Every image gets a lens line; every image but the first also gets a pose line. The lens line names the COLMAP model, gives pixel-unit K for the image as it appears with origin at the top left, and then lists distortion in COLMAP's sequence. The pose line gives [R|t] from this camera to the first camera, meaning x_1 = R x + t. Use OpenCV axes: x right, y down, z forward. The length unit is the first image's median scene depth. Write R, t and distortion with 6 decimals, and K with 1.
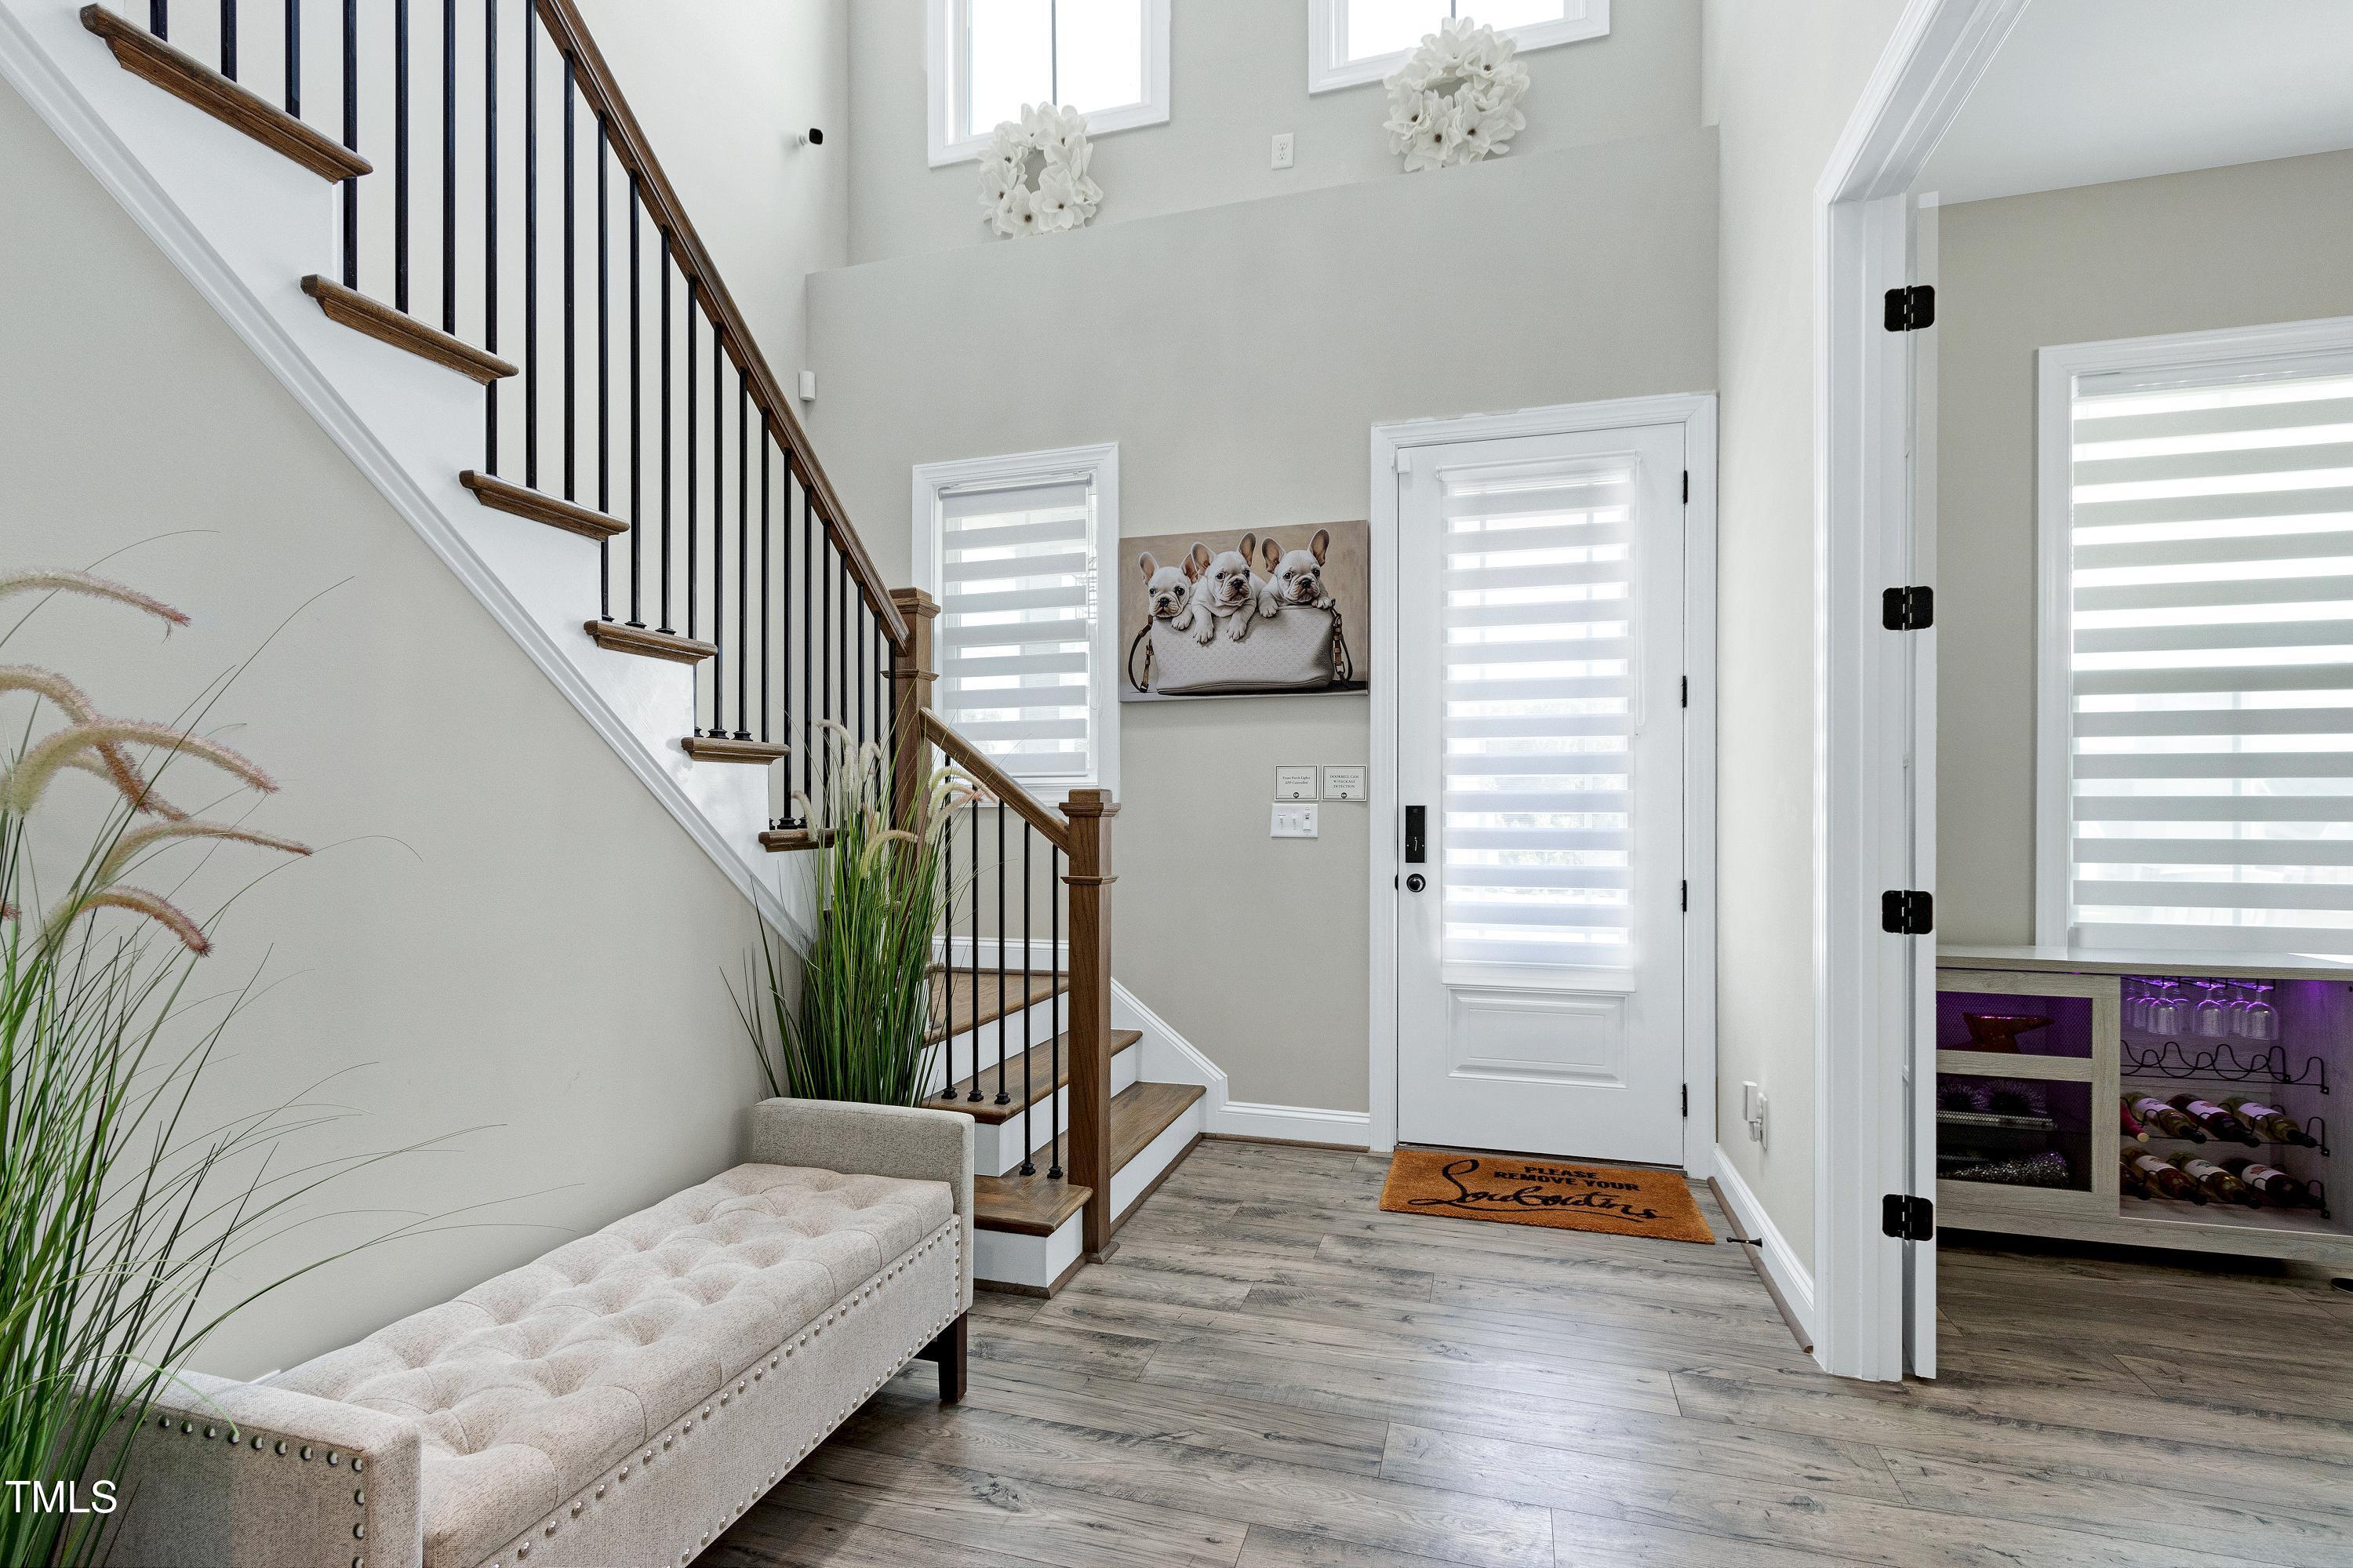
lens RADIAL K [[1125.1, 0, 1156.8], [0, 1125.1, 820.3], [0, 0, 1]] dist [0.004375, -0.000913]
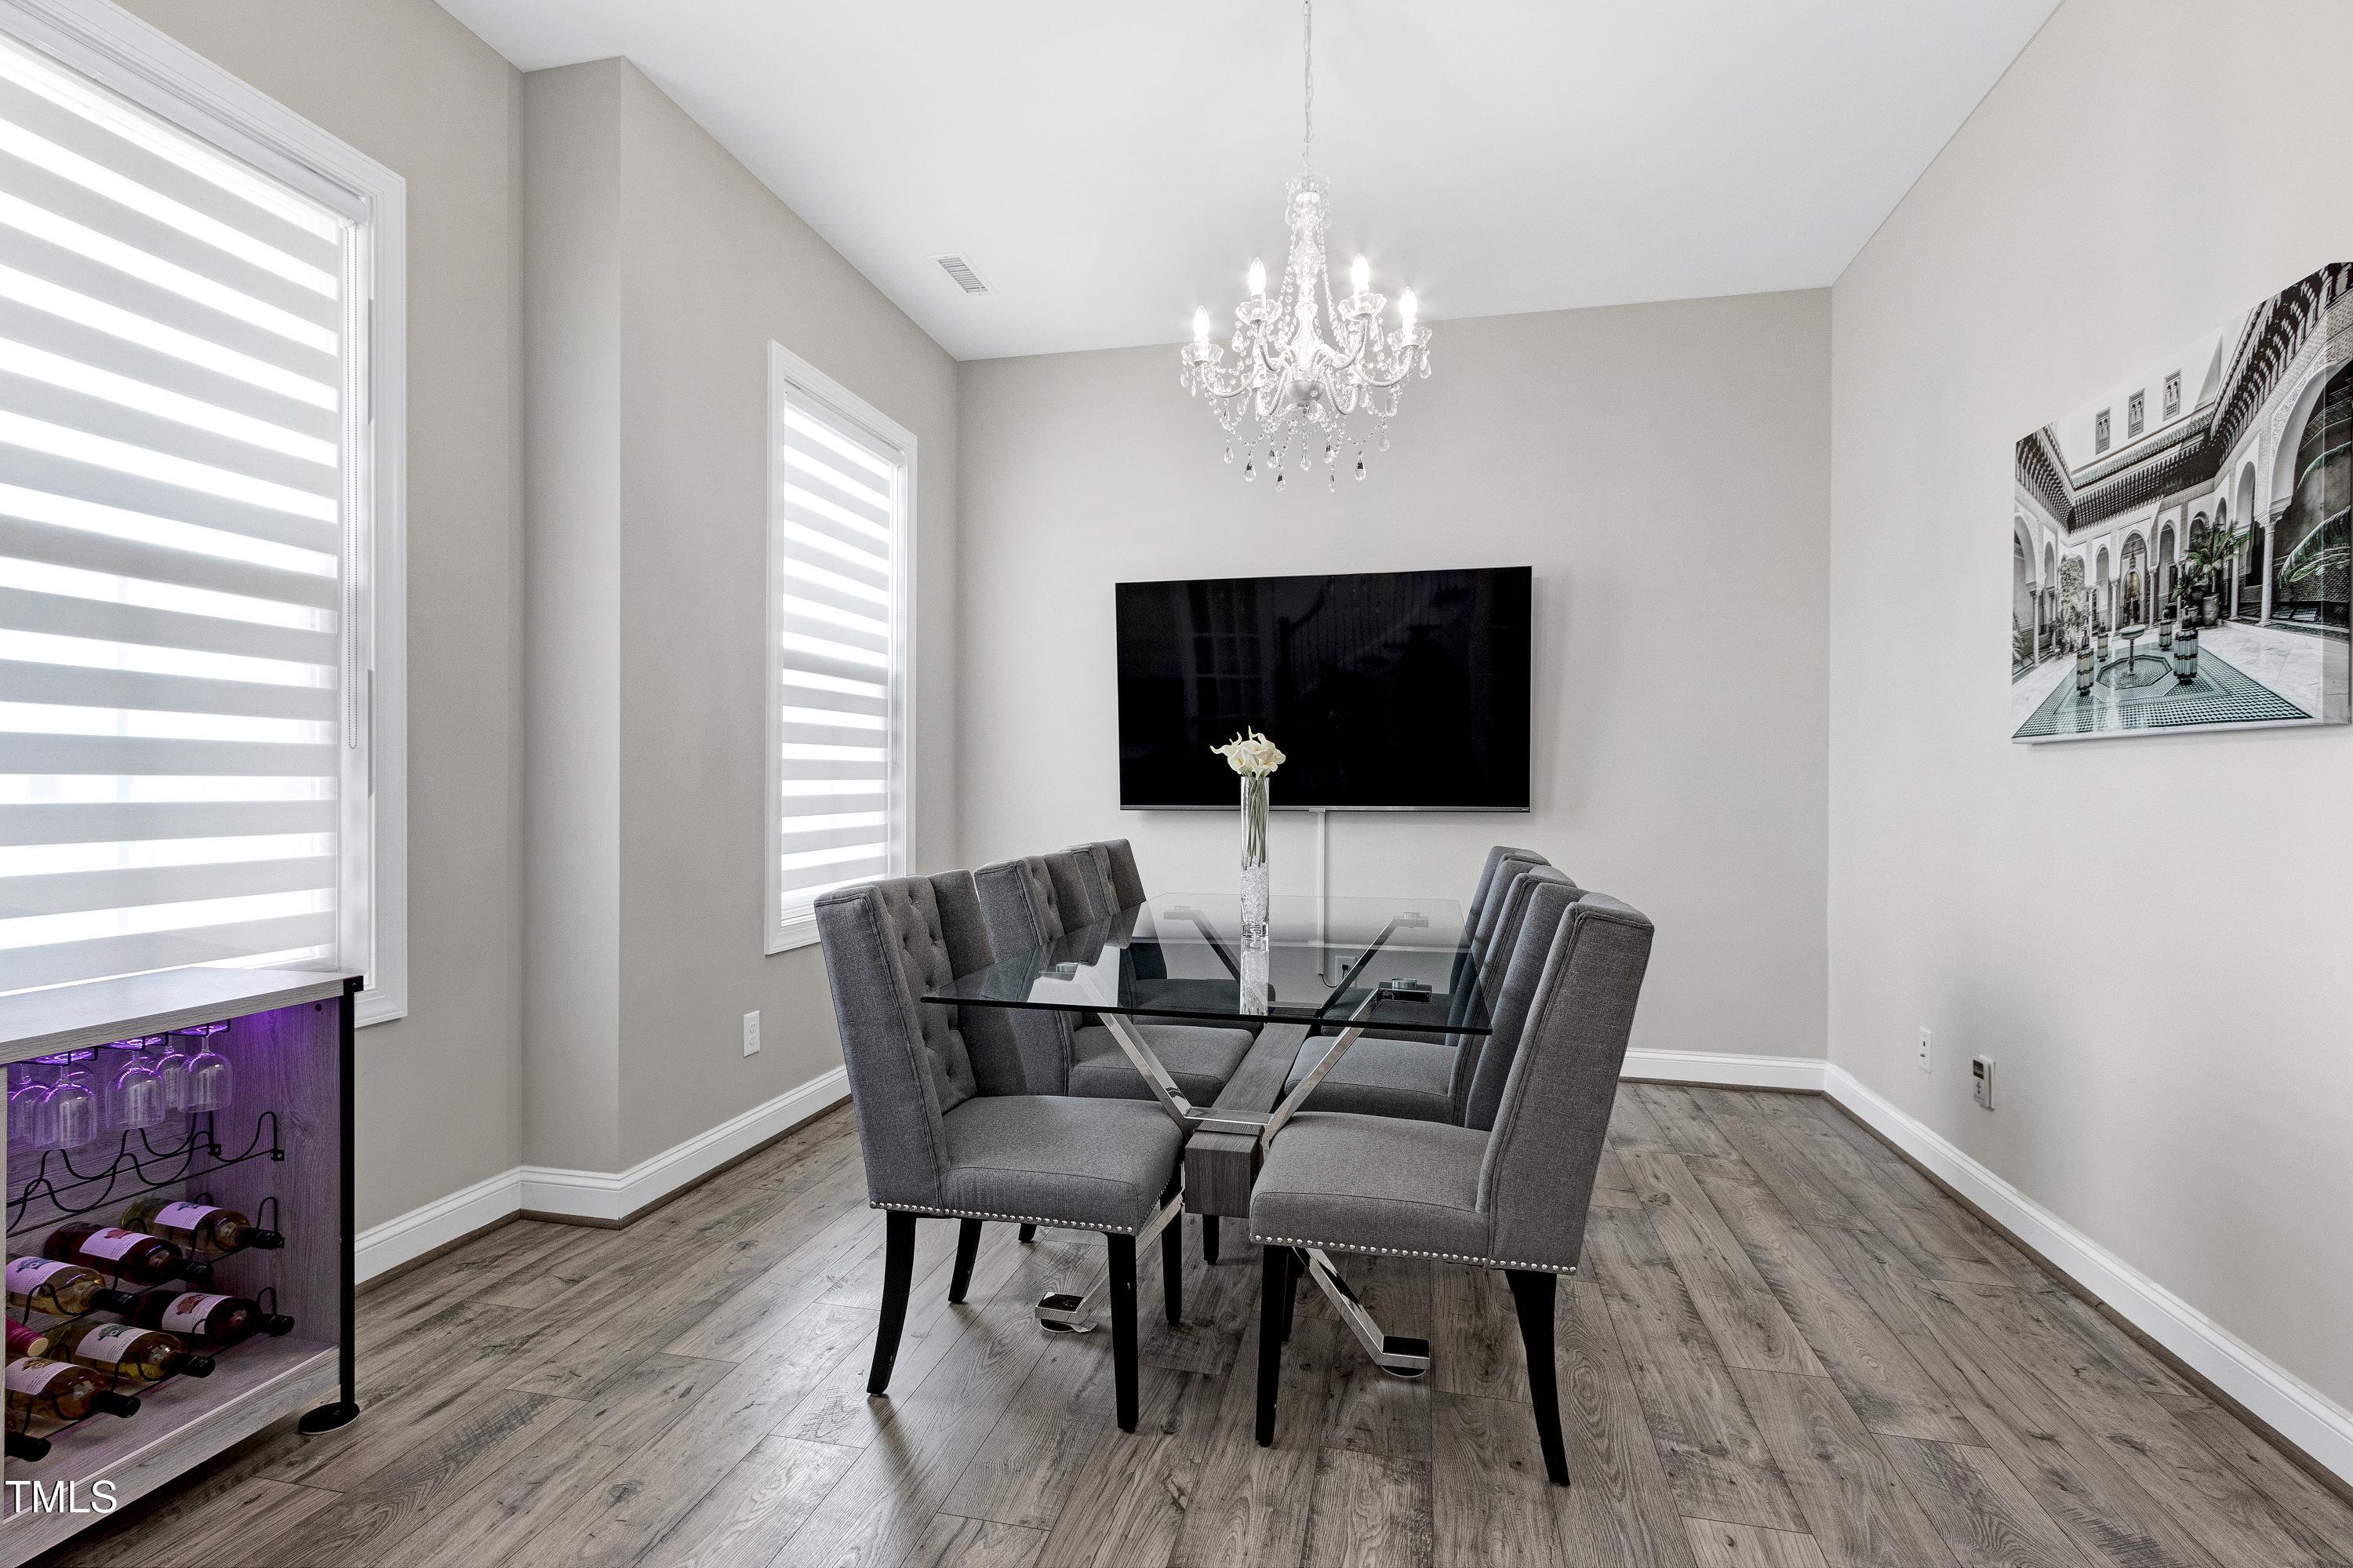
lens RADIAL K [[1156.1, 0, 1176.5], [0, 1156.1, 784.0], [0, 0, 1]] dist [0.003859, -0.000480]
pose [[-0.079337, -0.002942, 0.996843, 0.215355], [-0.003547, 0.999990, 0.002669, 0.000598], [-0.996842, -0.003324, -0.079347, 0.405791]]
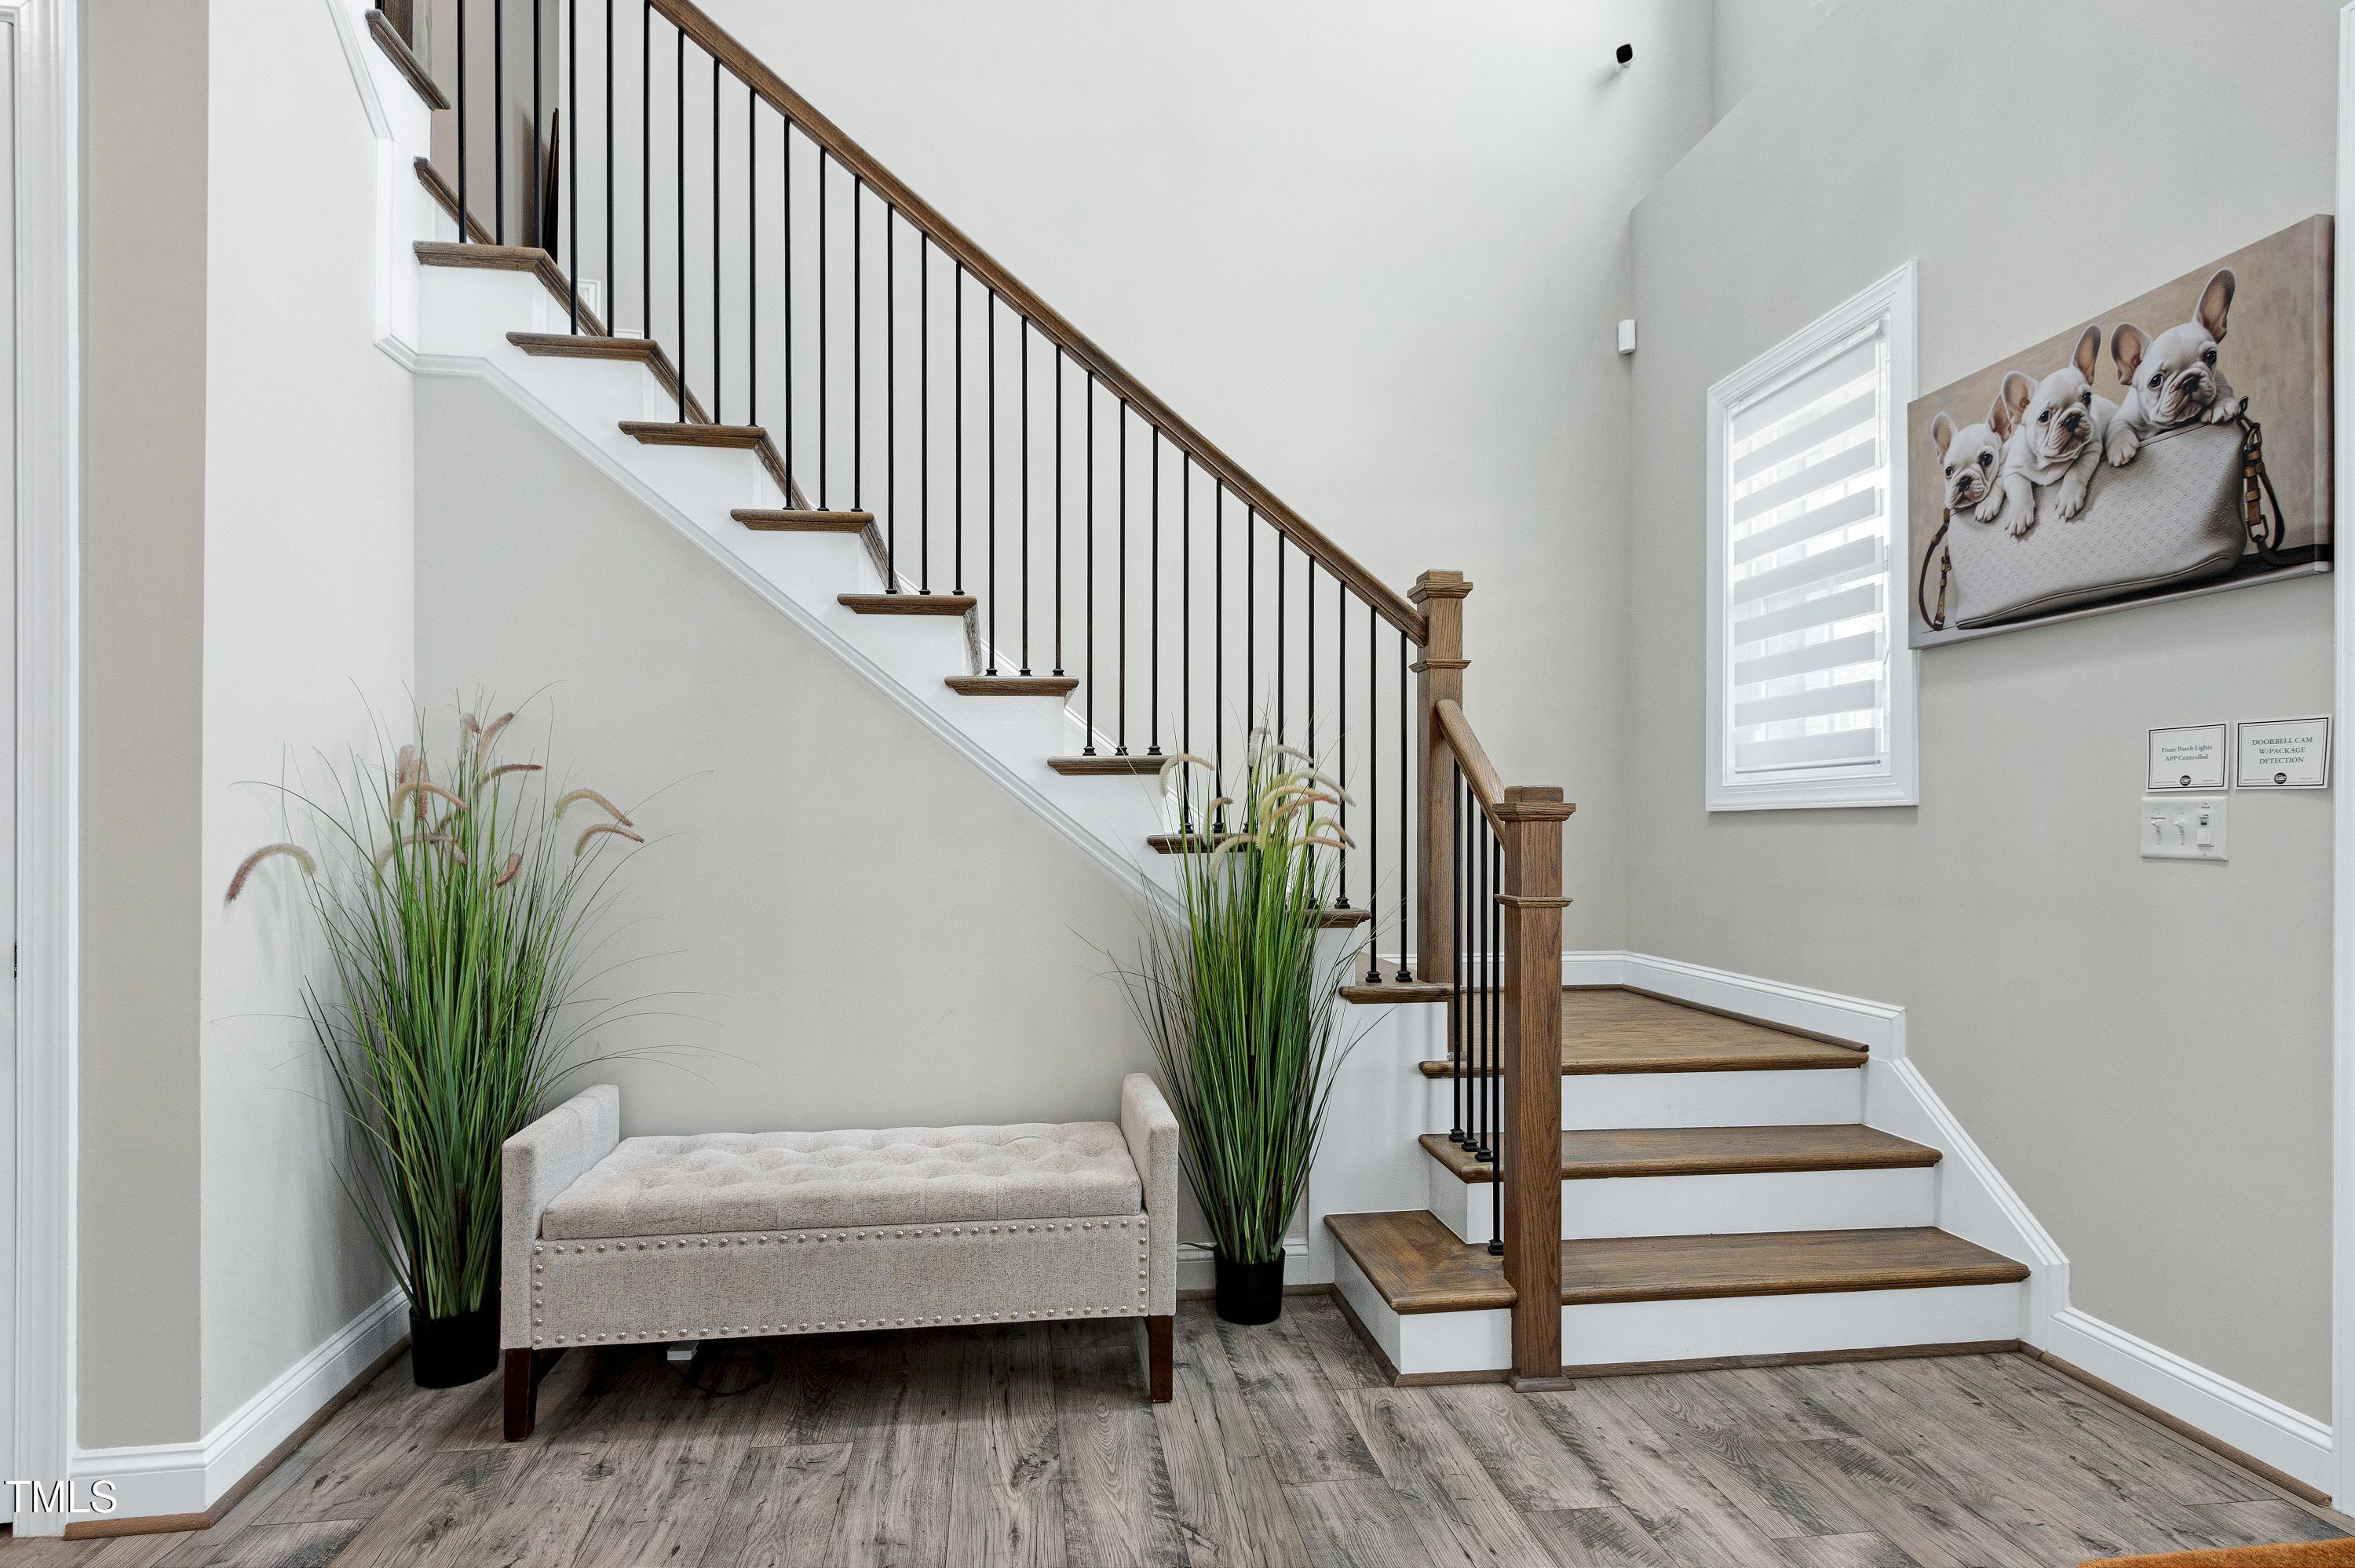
lens RADIAL K [[1169.8, 0, 1144.5], [0, 1169.8, 828.1], [0, 0, 1]] dist [0.000811, -0.001656]
pose [[0.407946, 0.004279, -0.912996, 0.487000], [-0.003076, 0.999990, 0.003312, -0.000119], [0.913001, 0.001457, 0.407955, 0.357287]]
